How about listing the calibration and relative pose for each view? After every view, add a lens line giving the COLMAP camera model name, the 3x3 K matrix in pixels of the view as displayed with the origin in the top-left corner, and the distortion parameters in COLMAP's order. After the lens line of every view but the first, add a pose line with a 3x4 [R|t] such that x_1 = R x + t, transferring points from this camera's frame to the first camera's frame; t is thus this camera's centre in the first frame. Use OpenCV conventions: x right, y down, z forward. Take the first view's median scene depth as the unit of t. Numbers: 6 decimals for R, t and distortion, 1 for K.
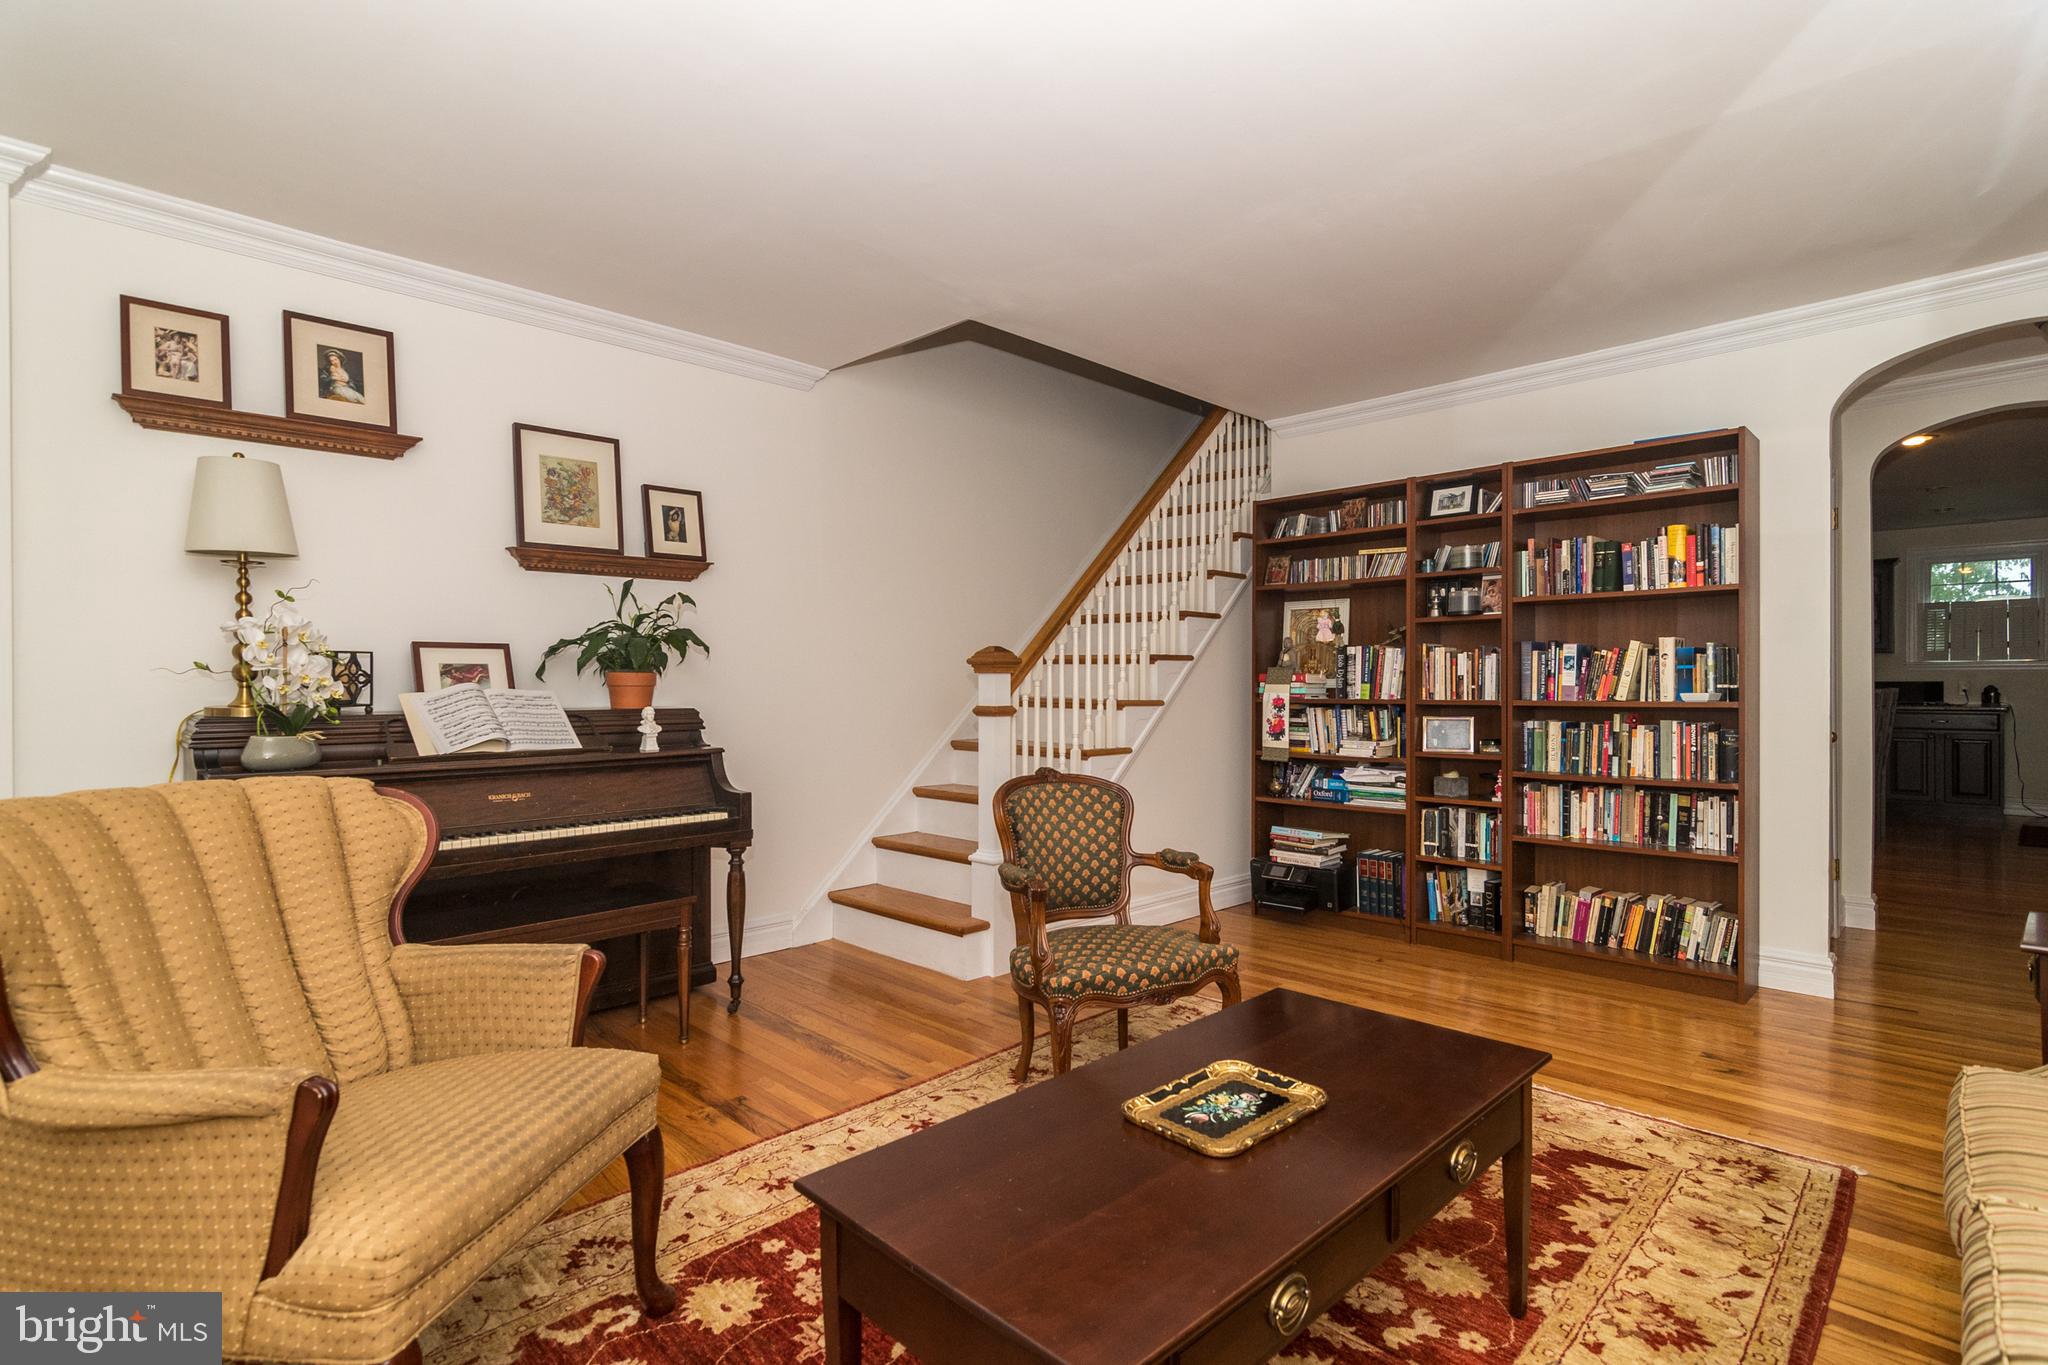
lens RADIAL K [[995.2, 0, 1074.5], [0, 995.2, 682.1], [0, 0, 1]] dist [-0.000159, -0.000036]
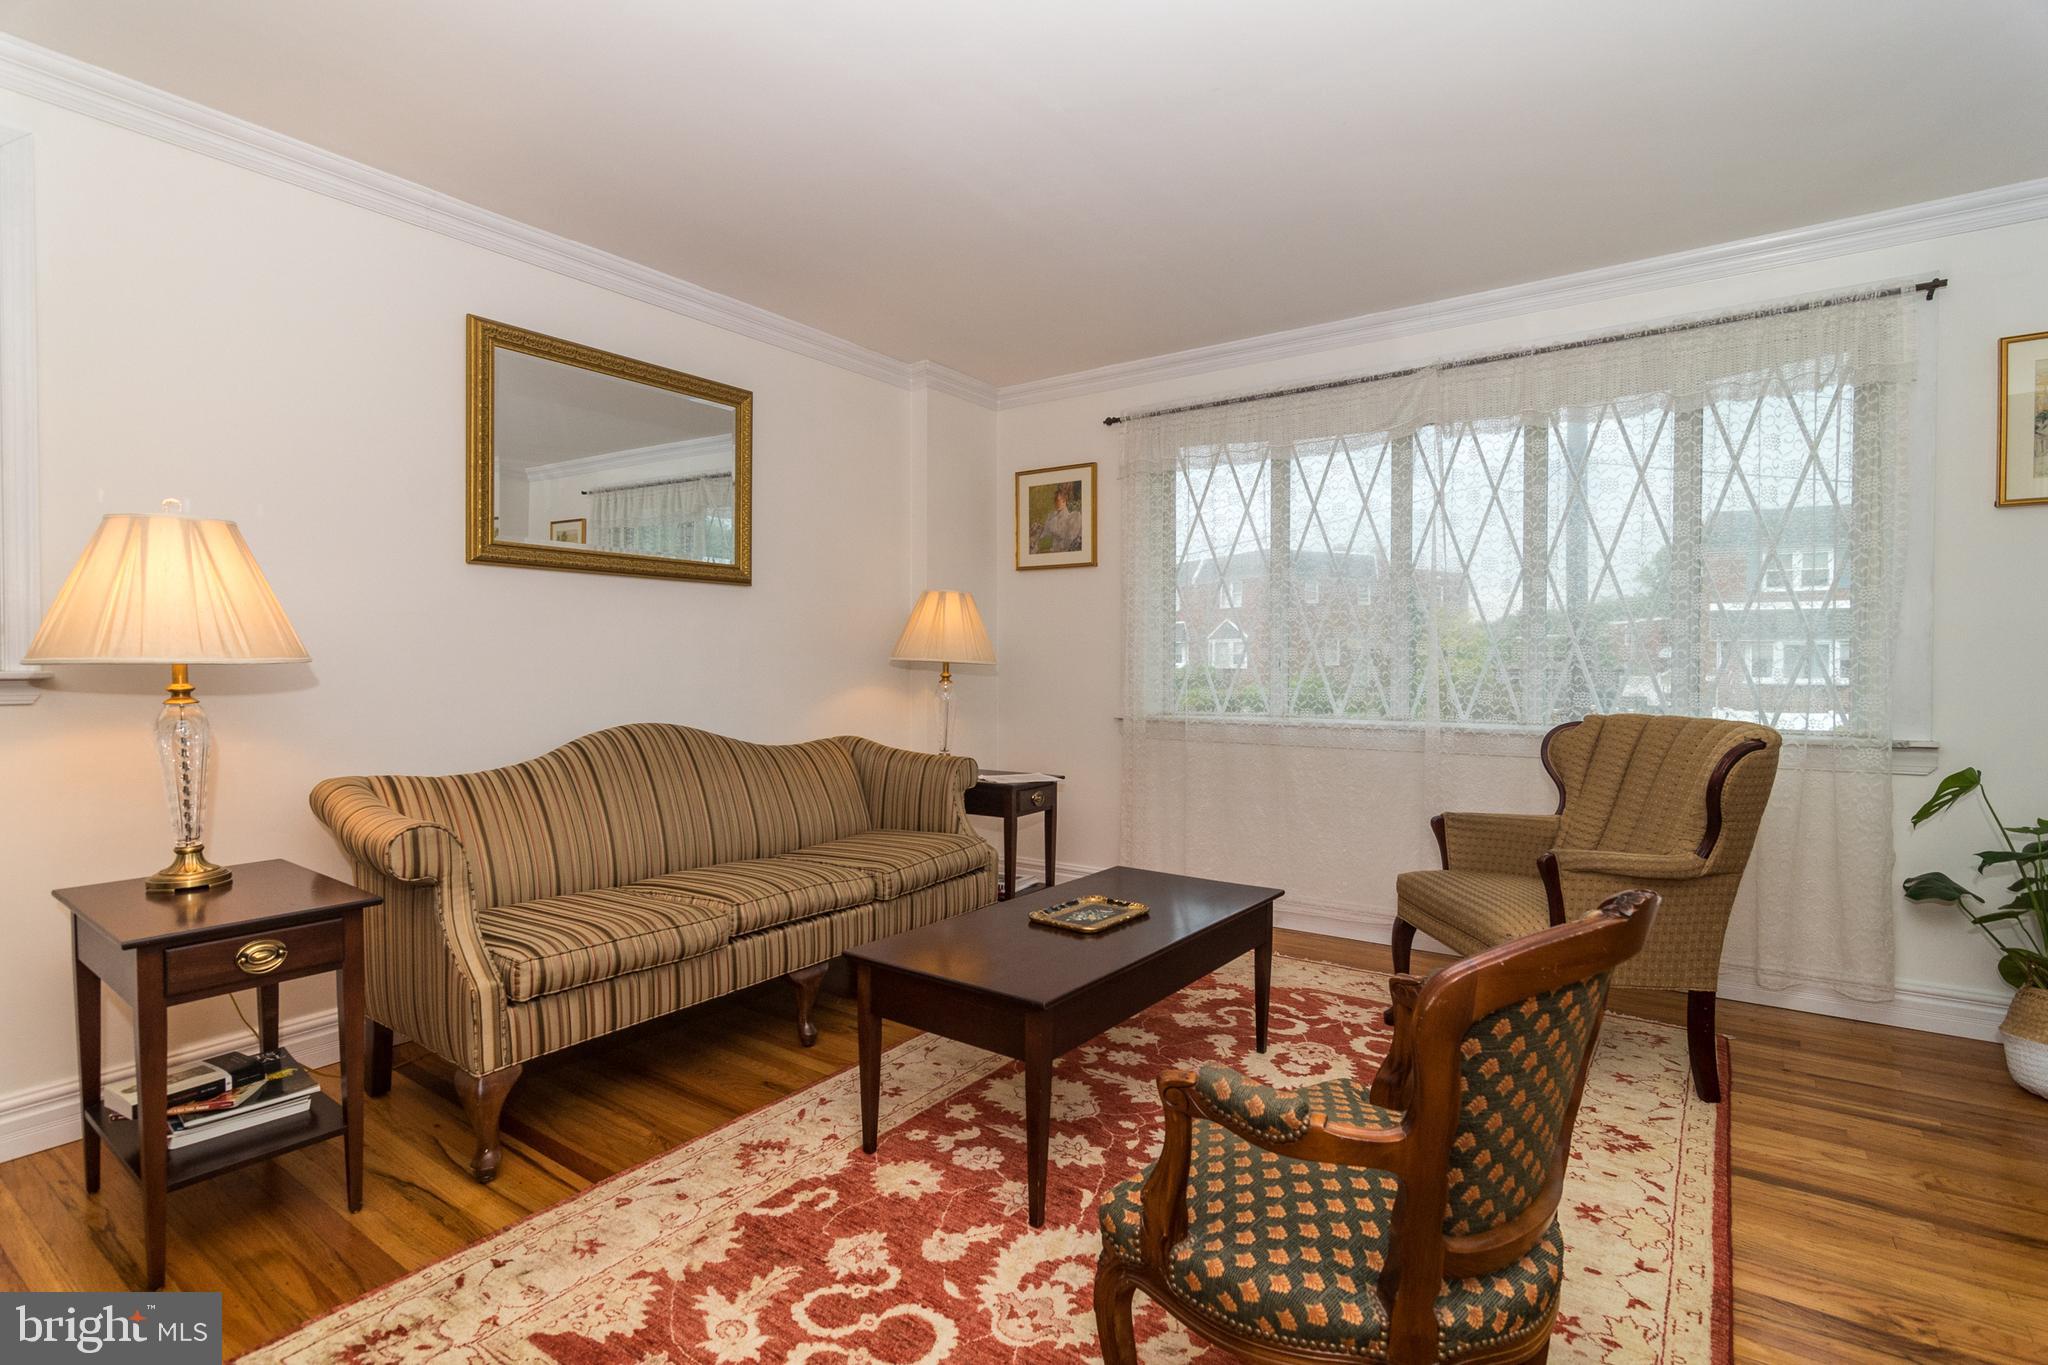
lens RADIAL K [[986.9, 0, 1024.0], [0, 986.9, 682.5], [0, 0, 1]] dist [0.044149, -0.033419]
pose [[-0.992715, 0.003752, -0.120431, 0.183324], [-0.000230, 0.999454, 0.033029, -0.005022], [0.120490, 0.032816, -0.992172, 1.041761]]
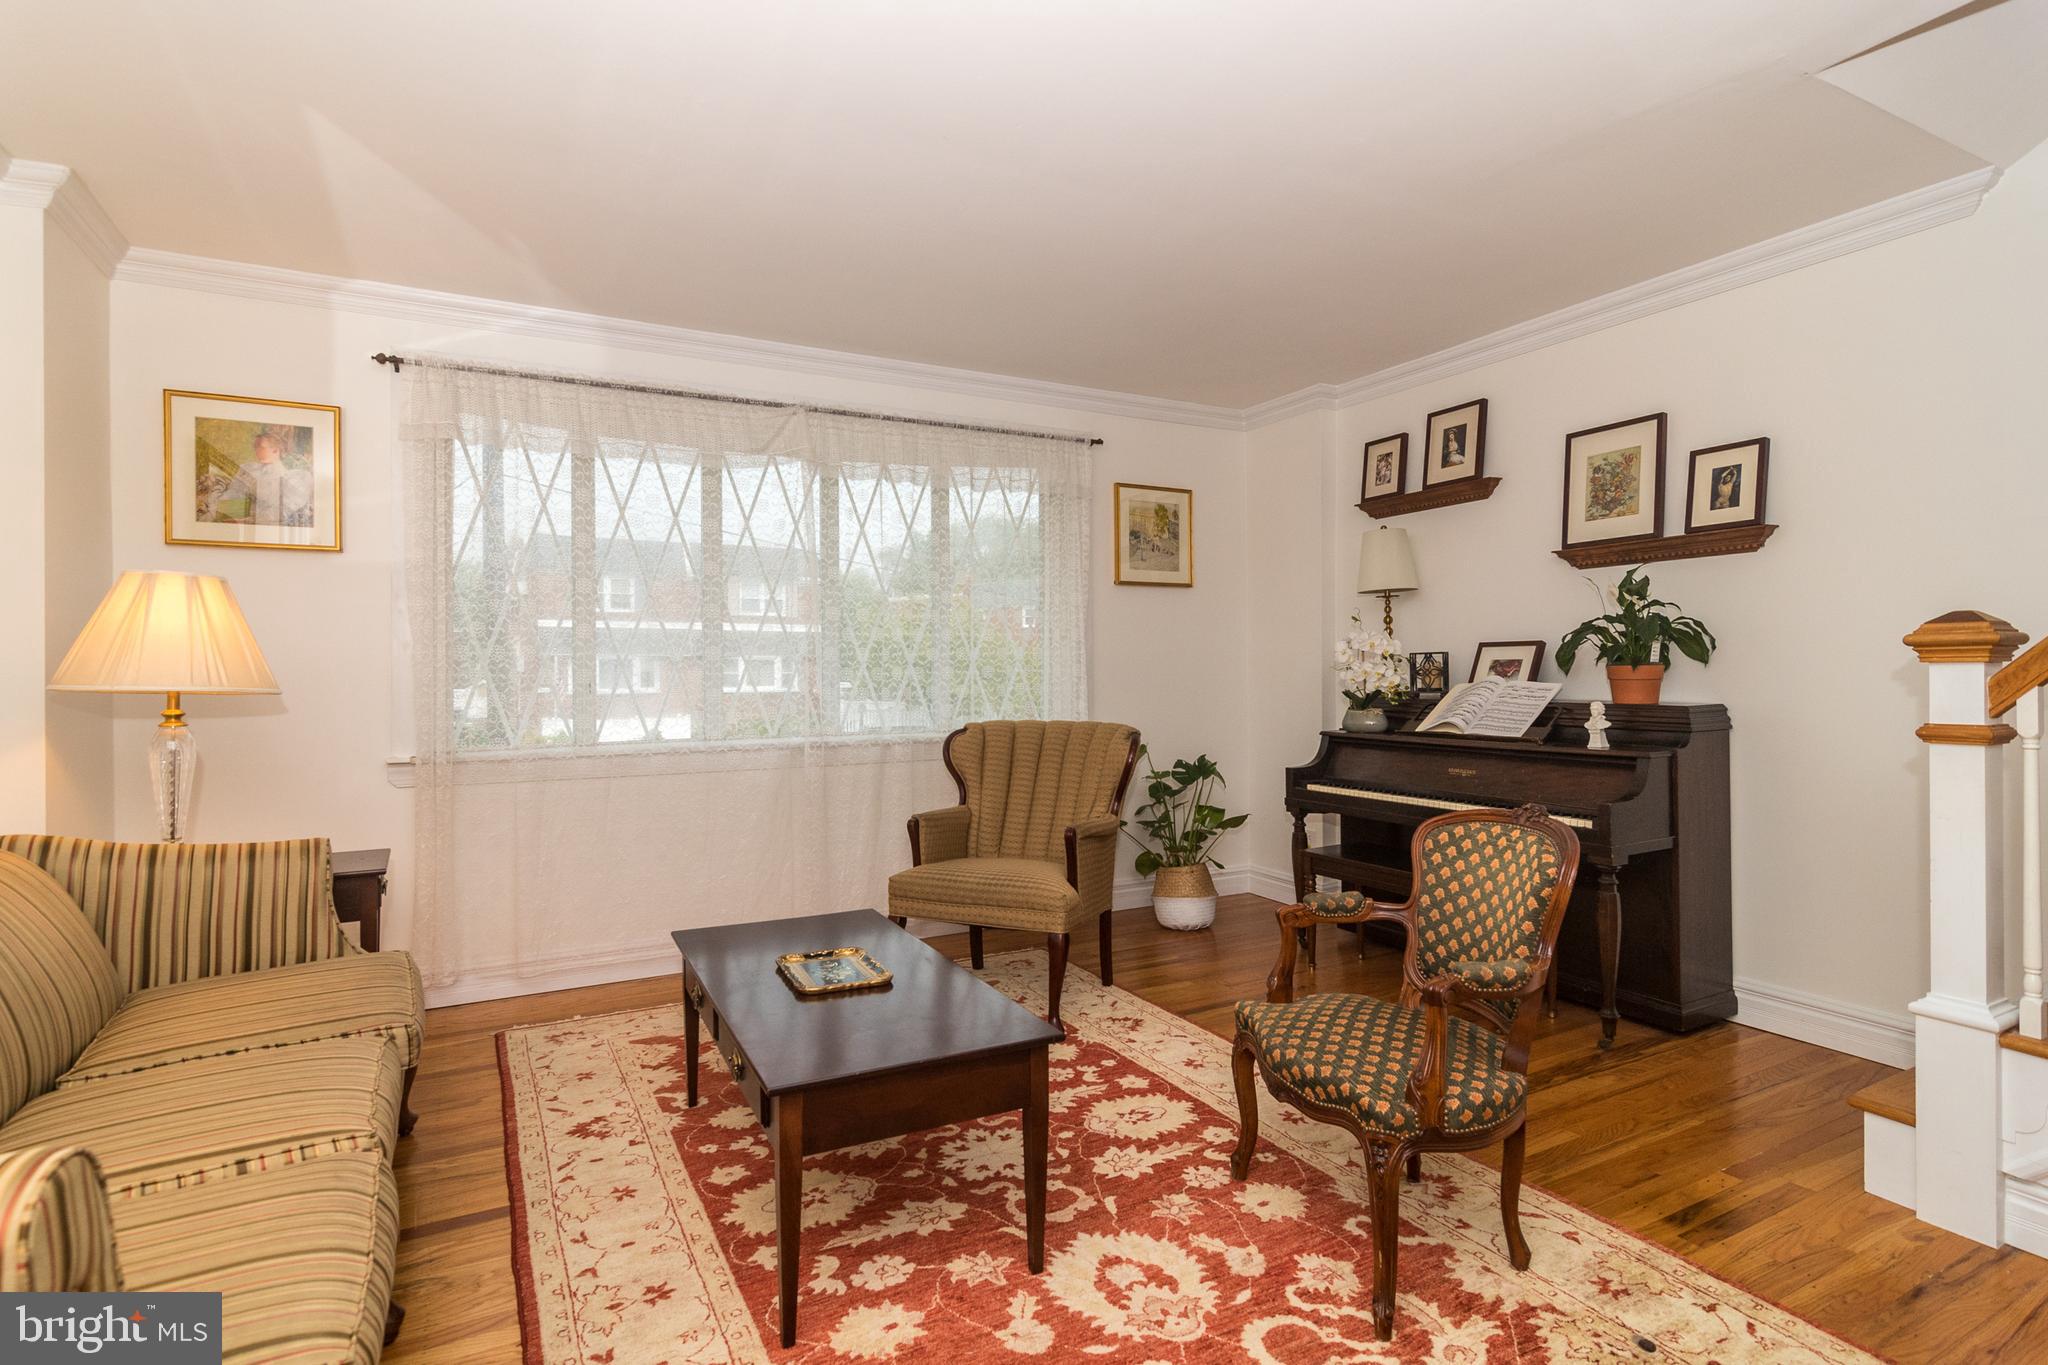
lens RADIAL K [[1024.1, 0, 1024.0], [0, 1024.1, 682.5], [0, 0, 1]] dist [-0.030113, 0.000499]
pose [[-0.326679, 0.007313, -0.945107, 0.583547], [0.000780, 0.999972, 0.007468, -0.000559], [0.945135, 0.001703, -0.326675, 0.699320]]
